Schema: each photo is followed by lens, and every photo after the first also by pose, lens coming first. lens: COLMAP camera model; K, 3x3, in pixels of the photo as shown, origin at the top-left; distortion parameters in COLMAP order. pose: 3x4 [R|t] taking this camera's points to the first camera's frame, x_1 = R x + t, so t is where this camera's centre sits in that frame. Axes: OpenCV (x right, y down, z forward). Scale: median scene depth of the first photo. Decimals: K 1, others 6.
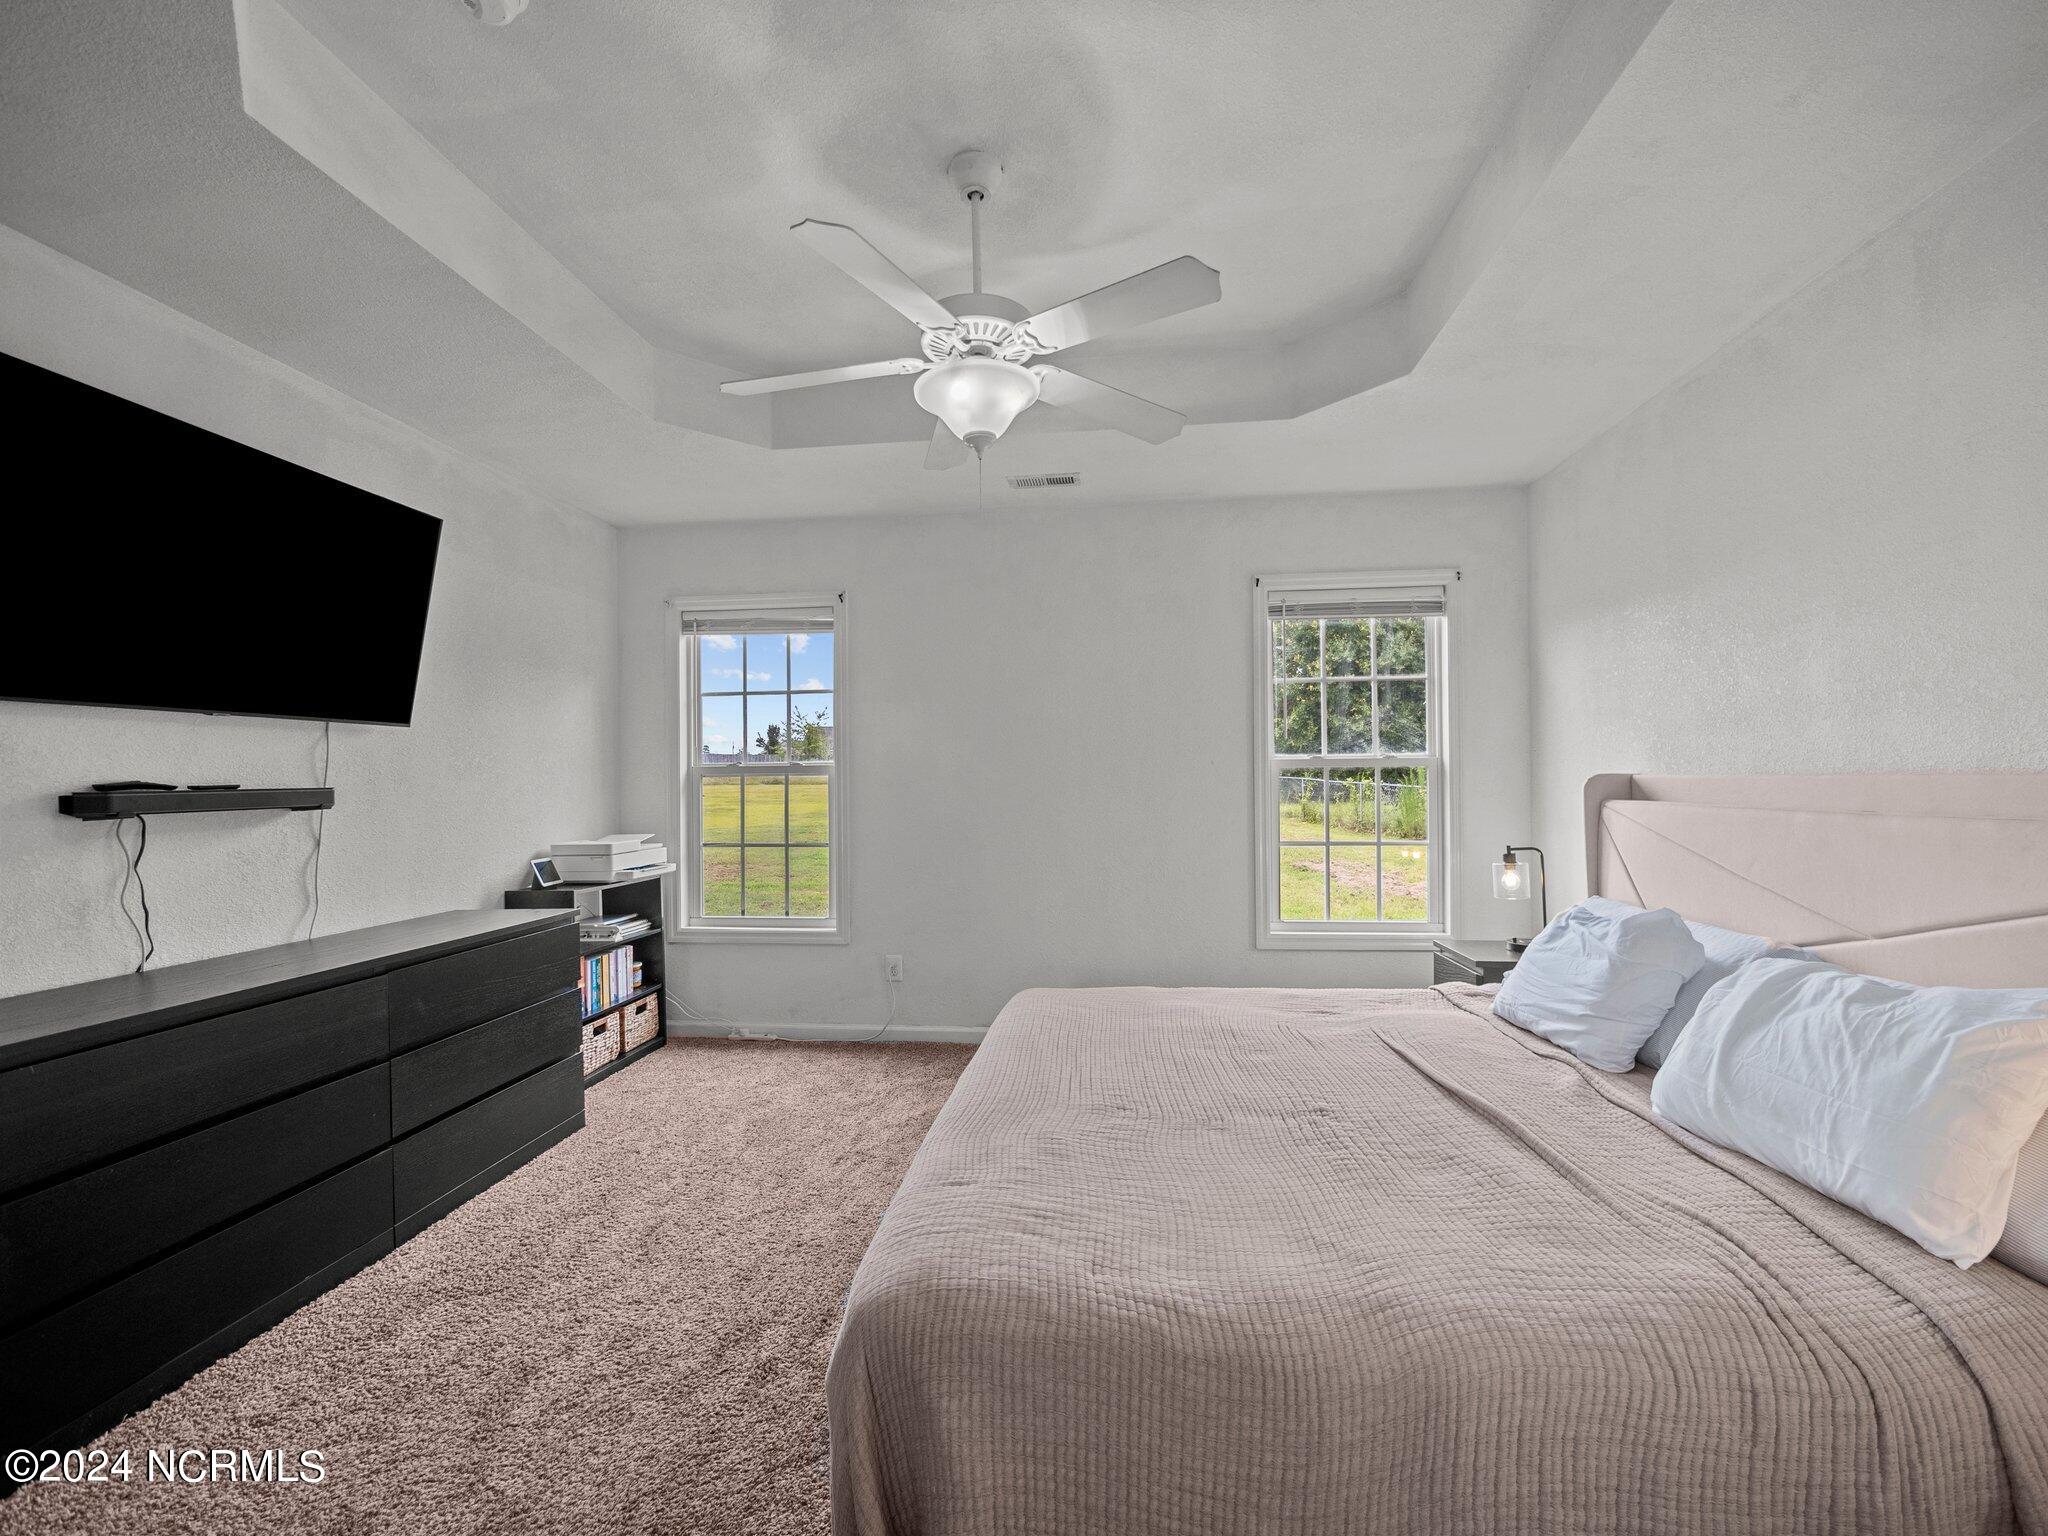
lens RADIAL K [[867.7, 0, 1031.3], [0, 867.7, 787.2], [0, 0, 1]] dist [-0.001443, 0.001648]
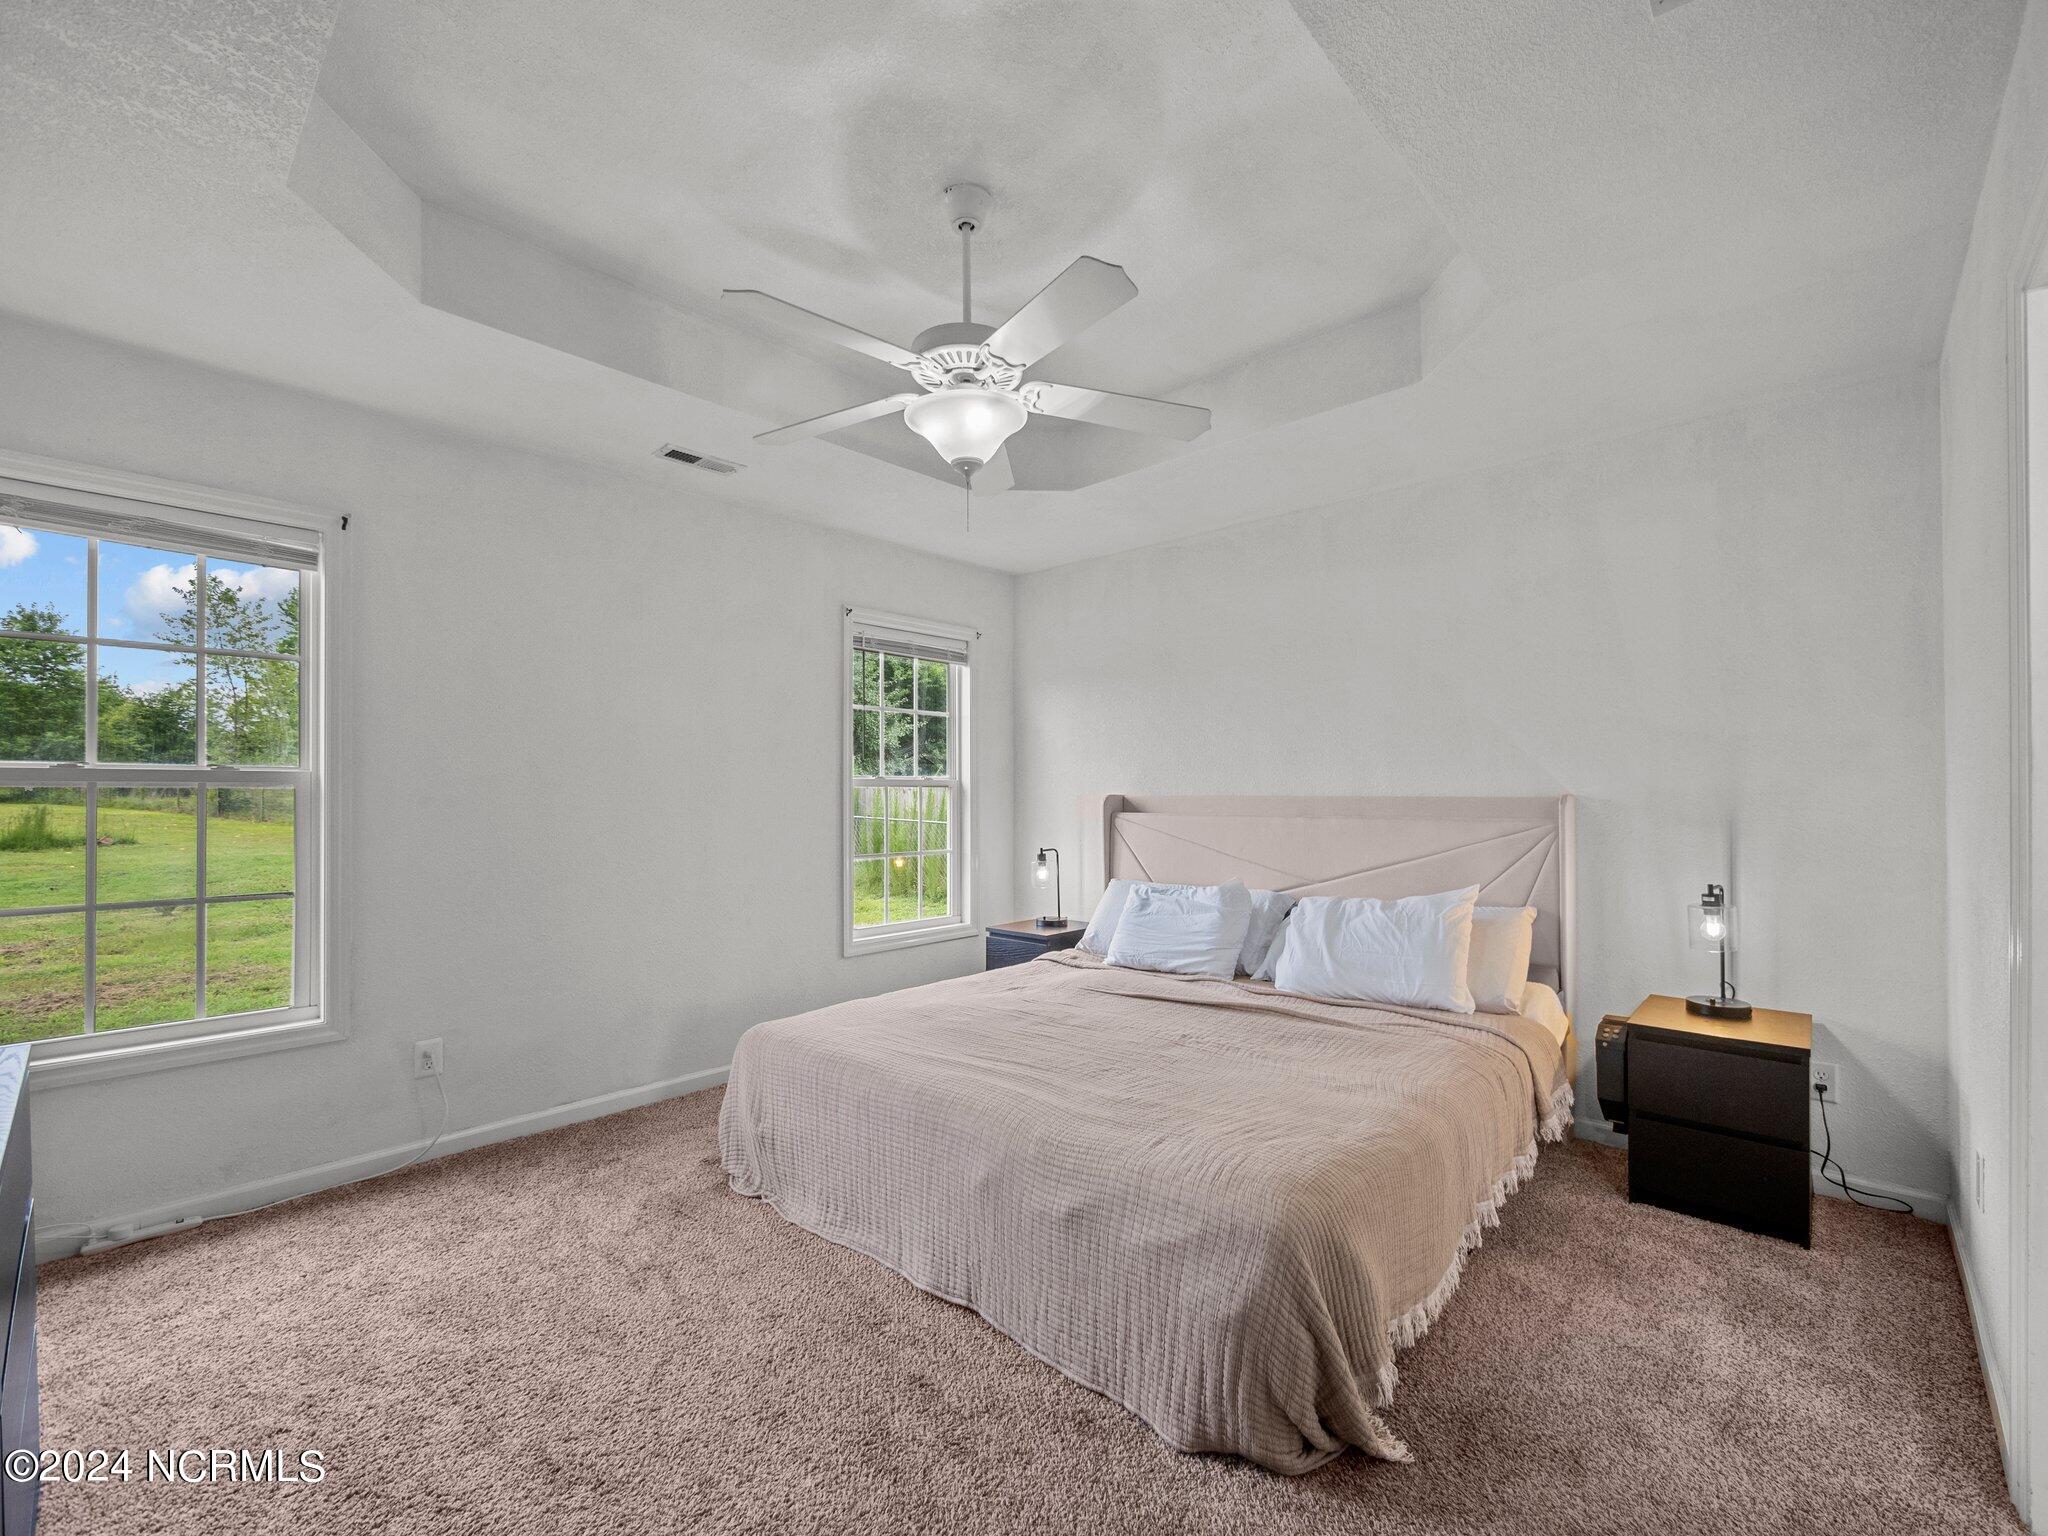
lens RADIAL K [[867.7, 0, 1048.2], [0, 867.7, 796.6], [0, 0, 1]] dist [-0.001443, 0.001648]
pose [[0.595078, 0.007307, 0.803635, -0.513438], [0.002940, 0.999932, -0.011269, 0.003505], [-0.803663, 0.009068, 0.595016, 0.196827]]
